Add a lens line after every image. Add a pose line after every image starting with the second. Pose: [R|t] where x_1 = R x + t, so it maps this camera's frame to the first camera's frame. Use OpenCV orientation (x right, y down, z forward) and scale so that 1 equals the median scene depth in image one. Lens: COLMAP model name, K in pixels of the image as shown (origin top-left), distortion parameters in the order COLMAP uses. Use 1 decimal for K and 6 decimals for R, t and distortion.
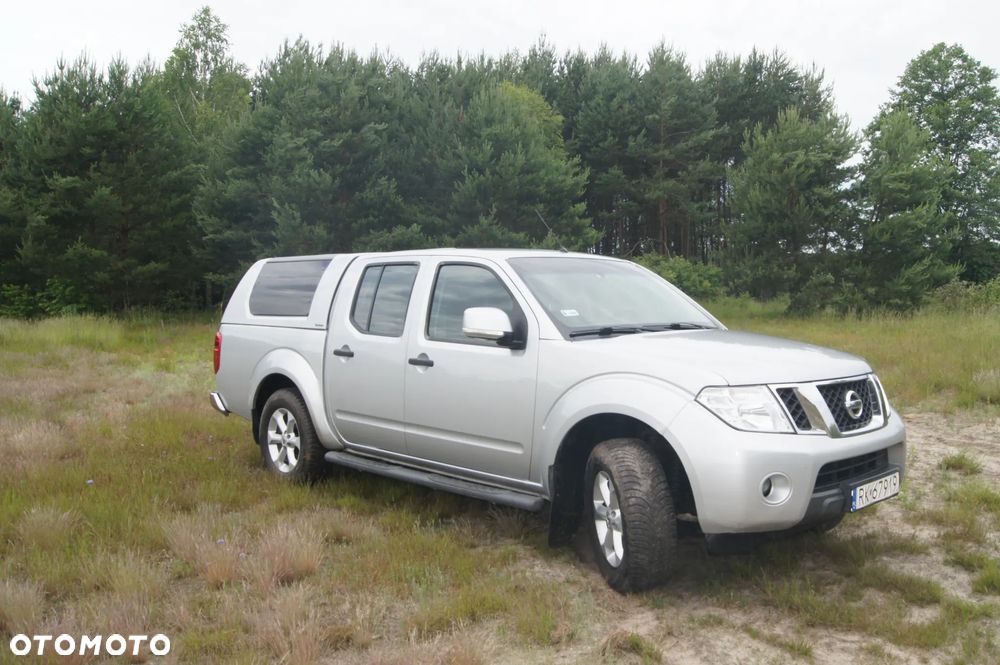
lens RADIAL K [[875.0, 0, 529.9], [0, 875.0, 323.4], [0, 0, 1]] dist [-0.067454, 0.007062]
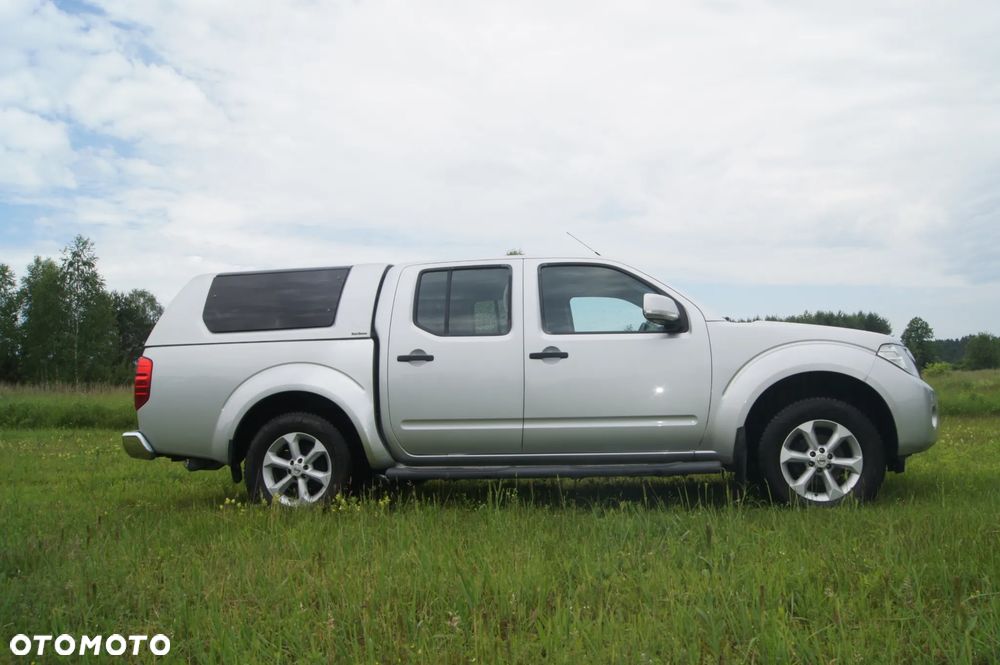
lens RADIAL K [[770.9, 0, 519.0], [0, 770.9, 346.7], [0, 0, 1]] dist [-0.084137, 0.018943]
pose [[0.814975, 0.029217, 0.578759, -0.103684], [0.043086, 0.992909, -0.110796, 0.020431], [-0.577892, 0.115232, 0.807937, 0.045447]]
